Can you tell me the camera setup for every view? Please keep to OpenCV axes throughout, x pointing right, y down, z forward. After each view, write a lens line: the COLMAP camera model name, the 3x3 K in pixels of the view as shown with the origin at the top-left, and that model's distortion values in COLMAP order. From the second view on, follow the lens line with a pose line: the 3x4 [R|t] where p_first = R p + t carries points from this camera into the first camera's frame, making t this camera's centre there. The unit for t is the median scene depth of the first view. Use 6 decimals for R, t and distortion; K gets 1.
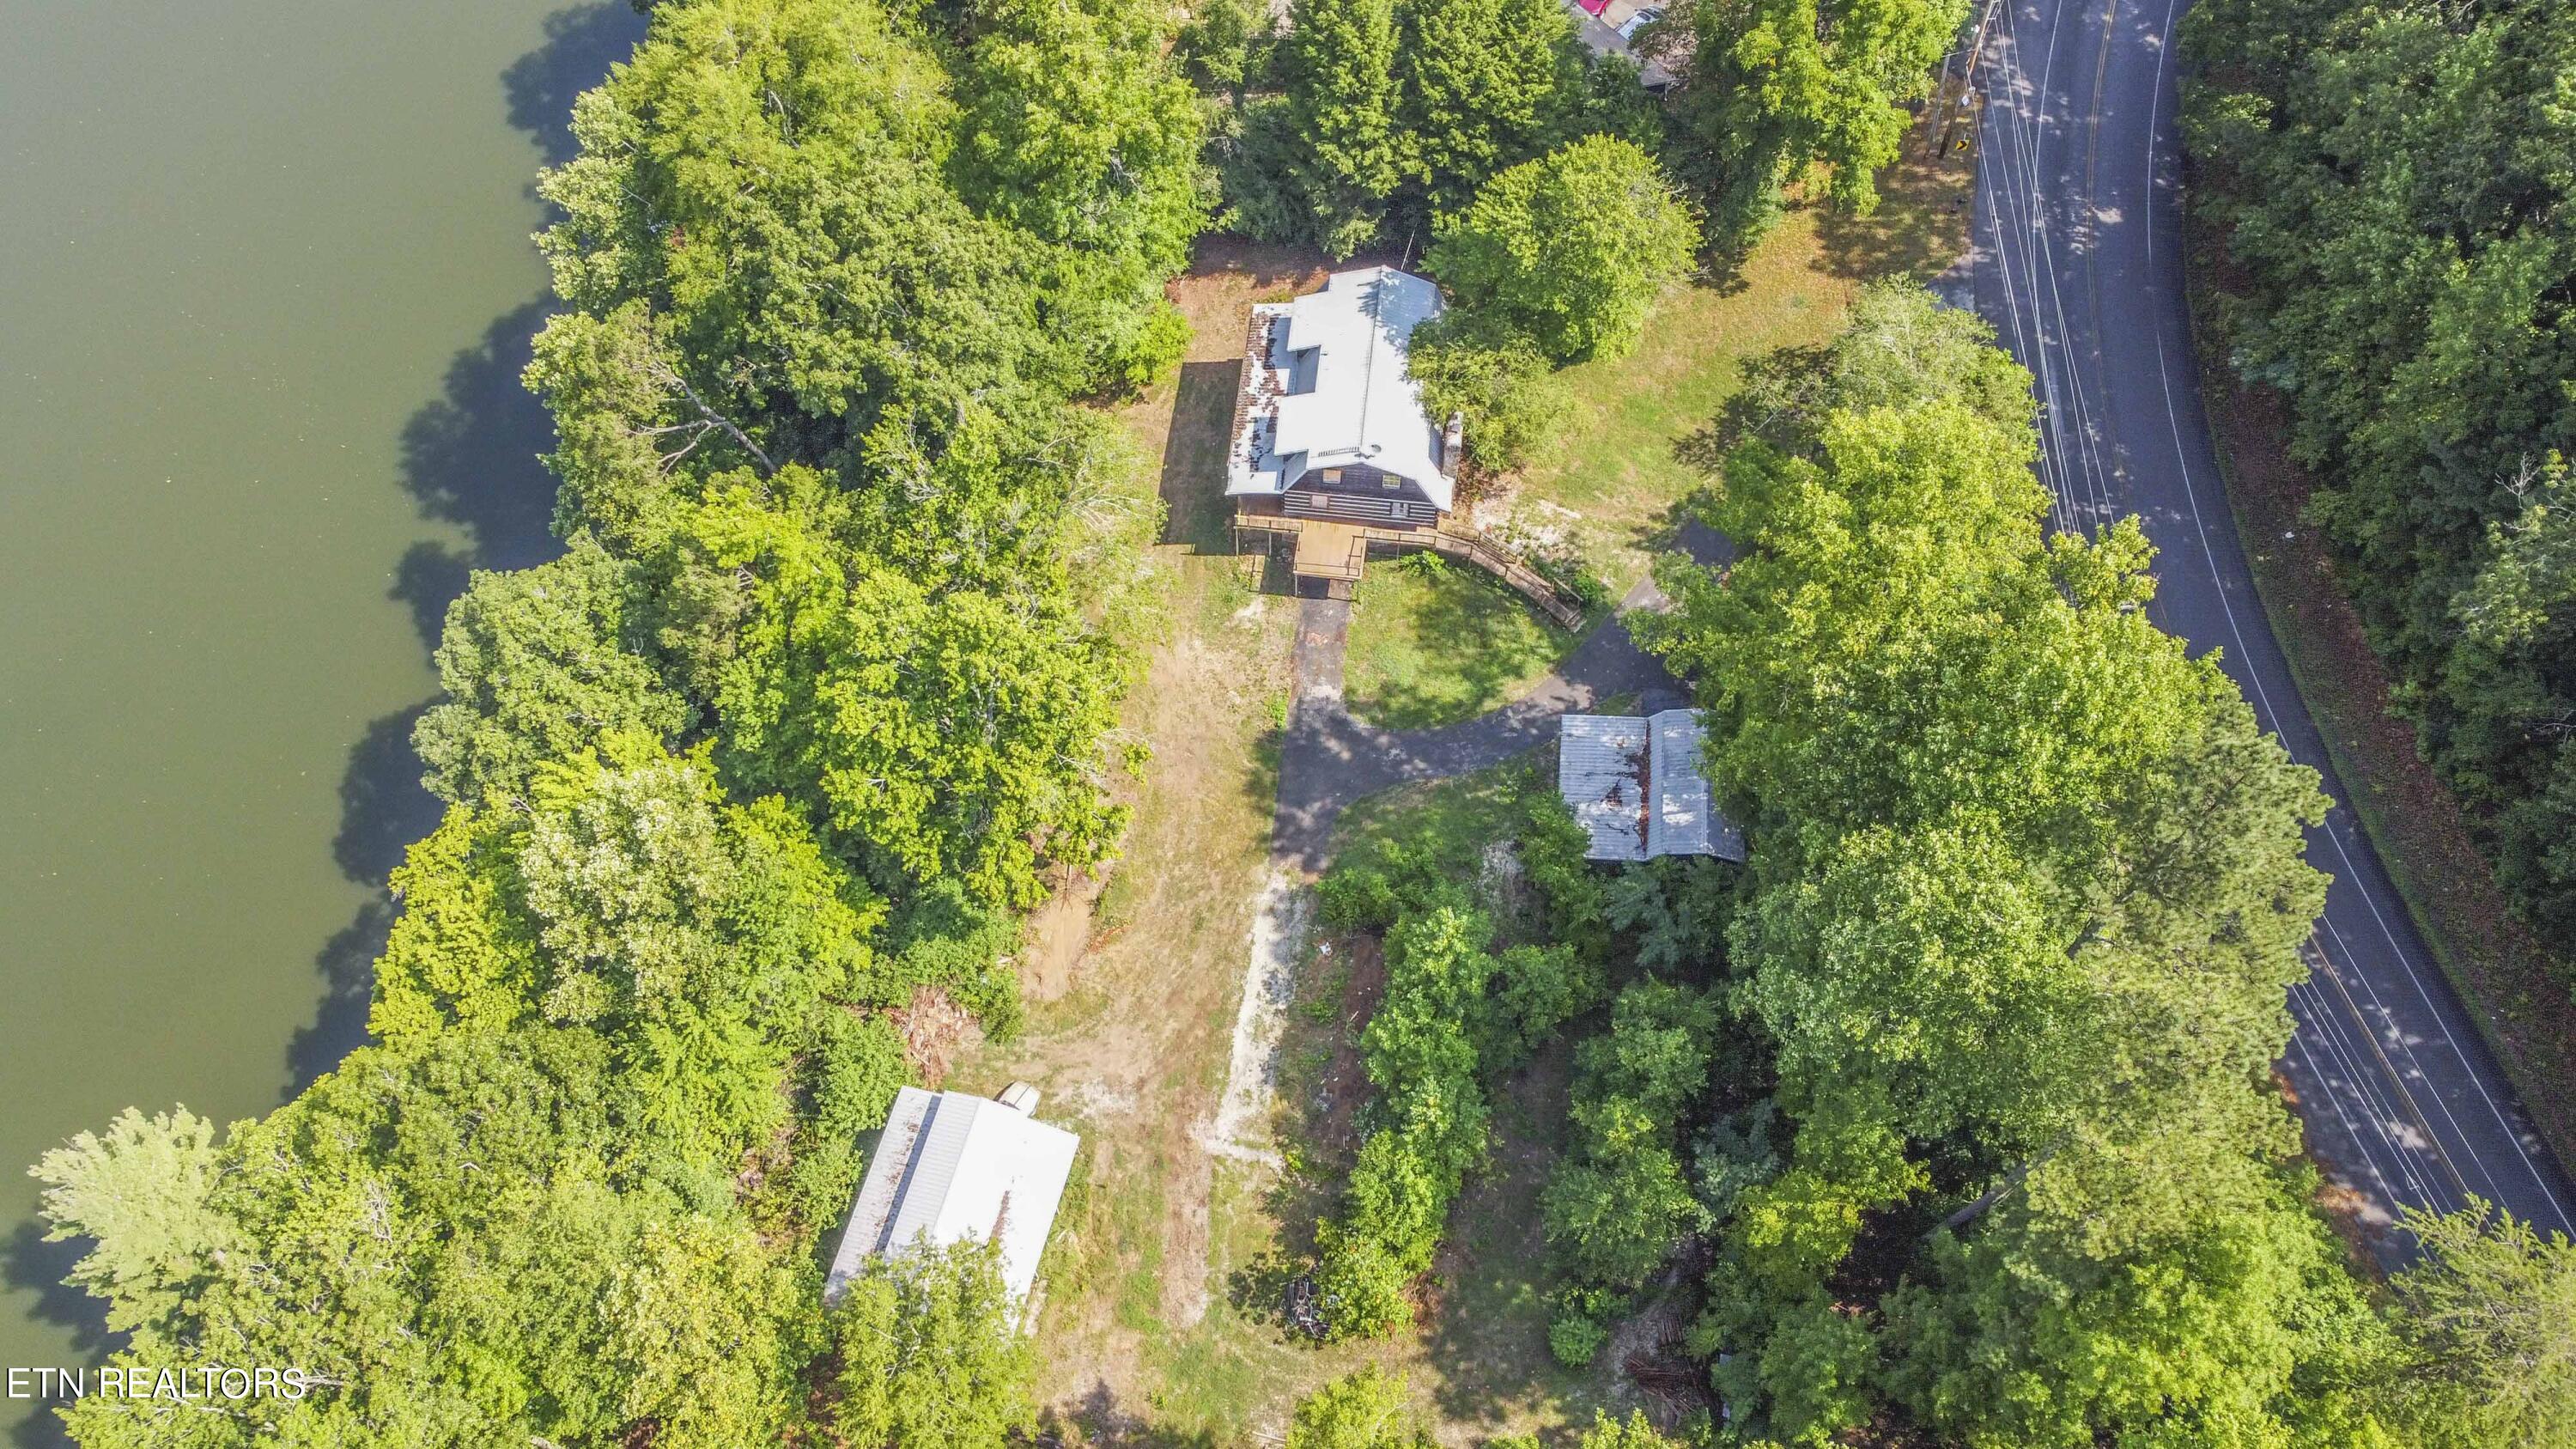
lens RADIAL K [[1953.2, 0, 1266.4], [0, 1953.2, 710.4], [0, 0, 1]] dist [0.001793, -0.005307]
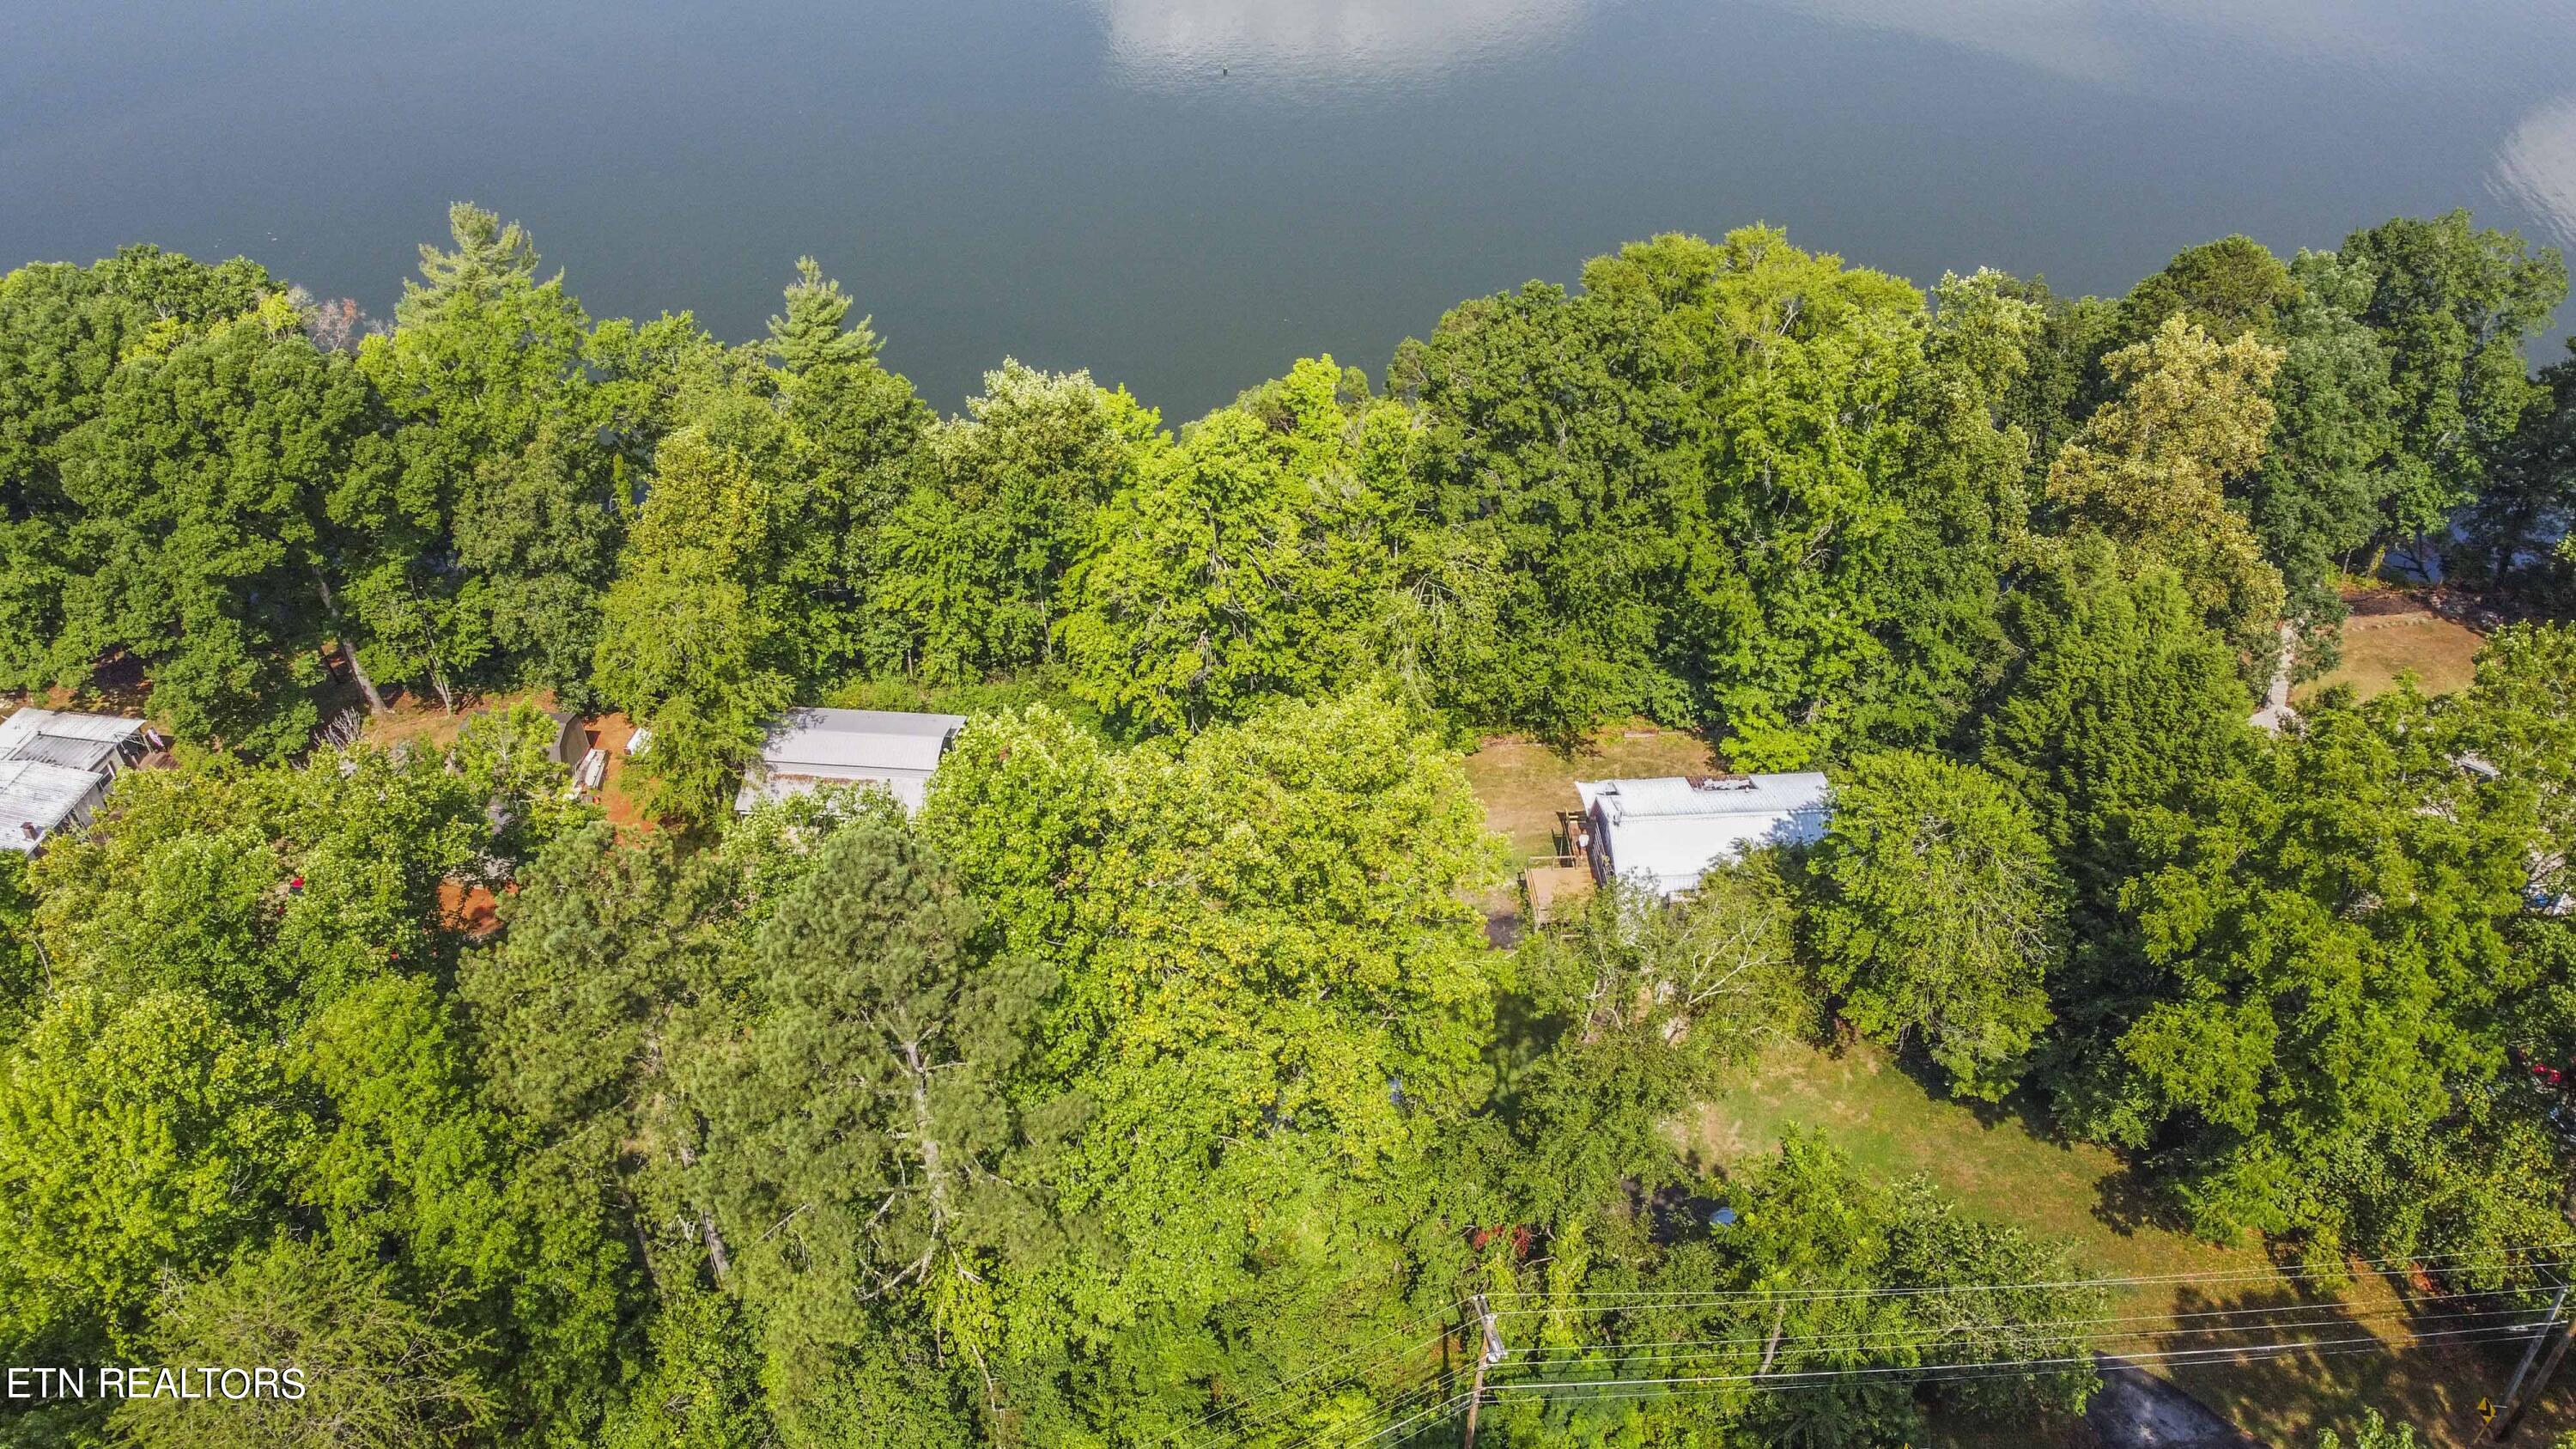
lens RADIAL K [[1953.2, 0, 1270.5], [0, 1953.2, 734.3], [0, 0, 1]] dist [0.001793, -0.005307]
pose [[0.157910, 0.640624, -0.751442, 0.676981], [-0.864757, 0.457104, 0.207970, -0.193688], [0.476718, 0.616974, 0.626165, 0.297664]]
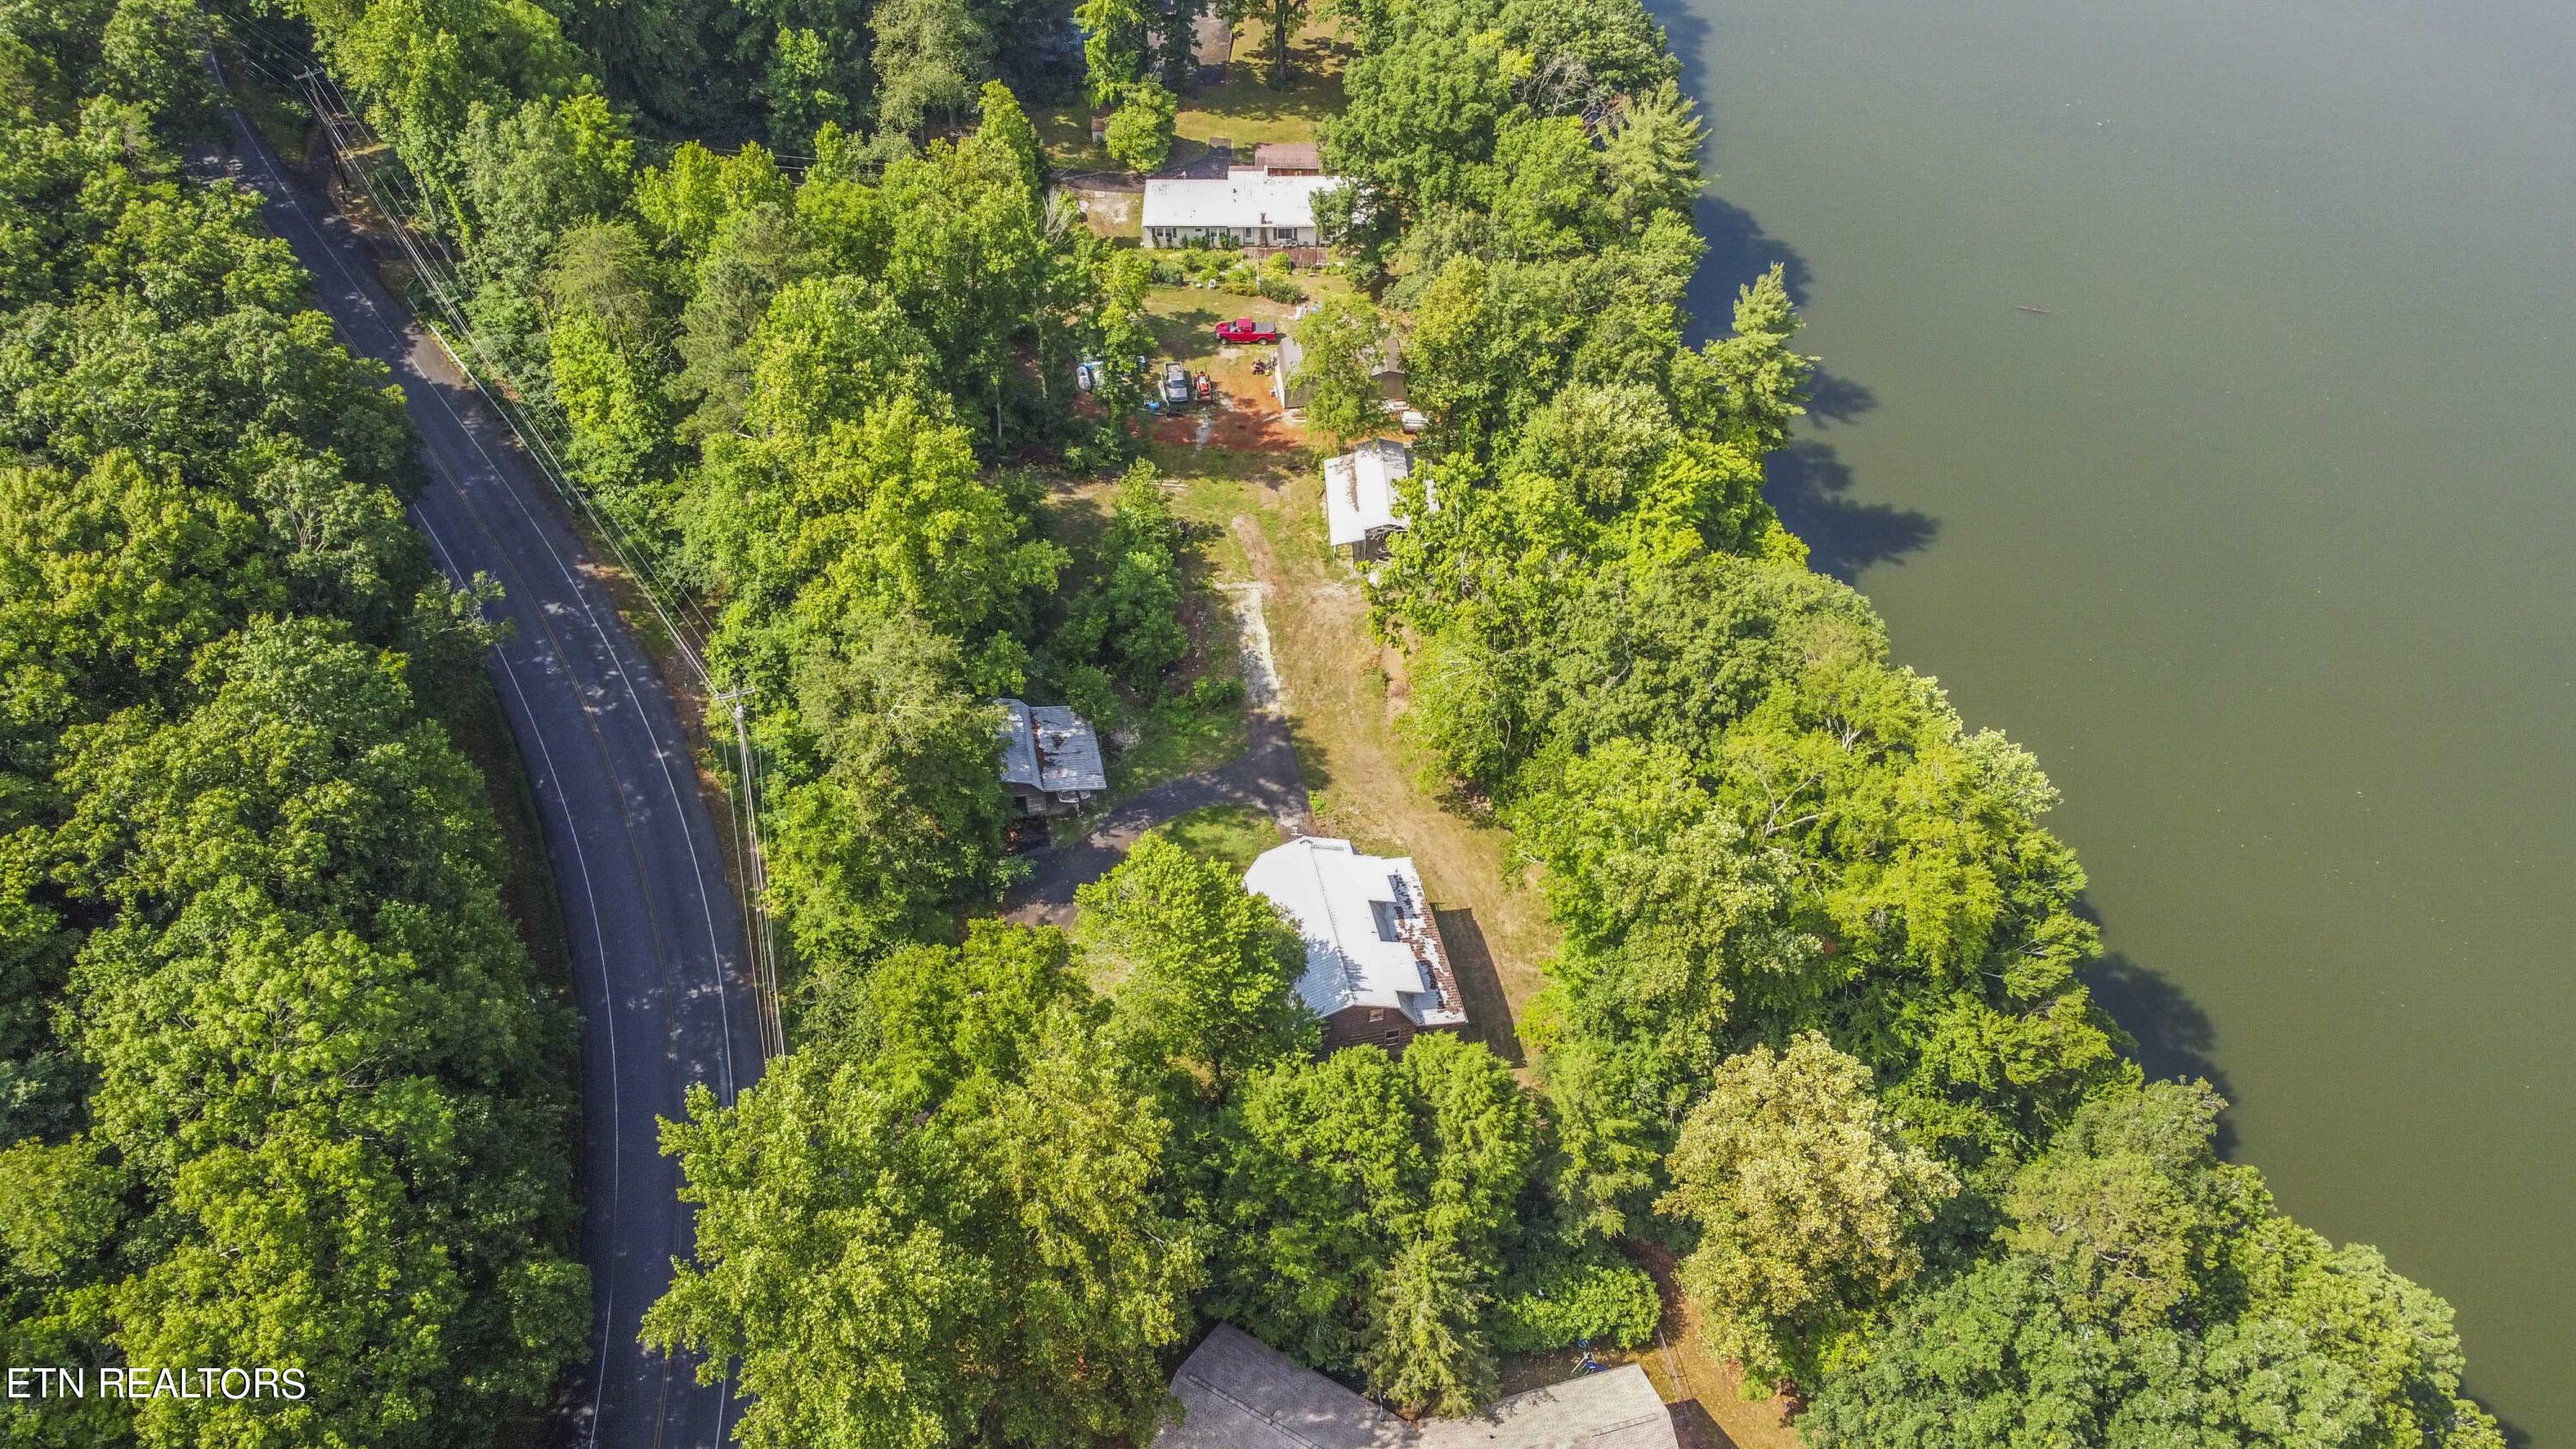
lens RADIAL K [[1953.2, 0, 1273.9], [0, 1953.2, 724.1], [0, 0, 1]] dist [0.001793, -0.005307]
pose [[-0.950048, 0.233811, -0.206739, 0.292644], [-0.270194, -0.284598, 0.919782, -1.180452], [0.156218, 0.929697, 0.333556, 0.502521]]
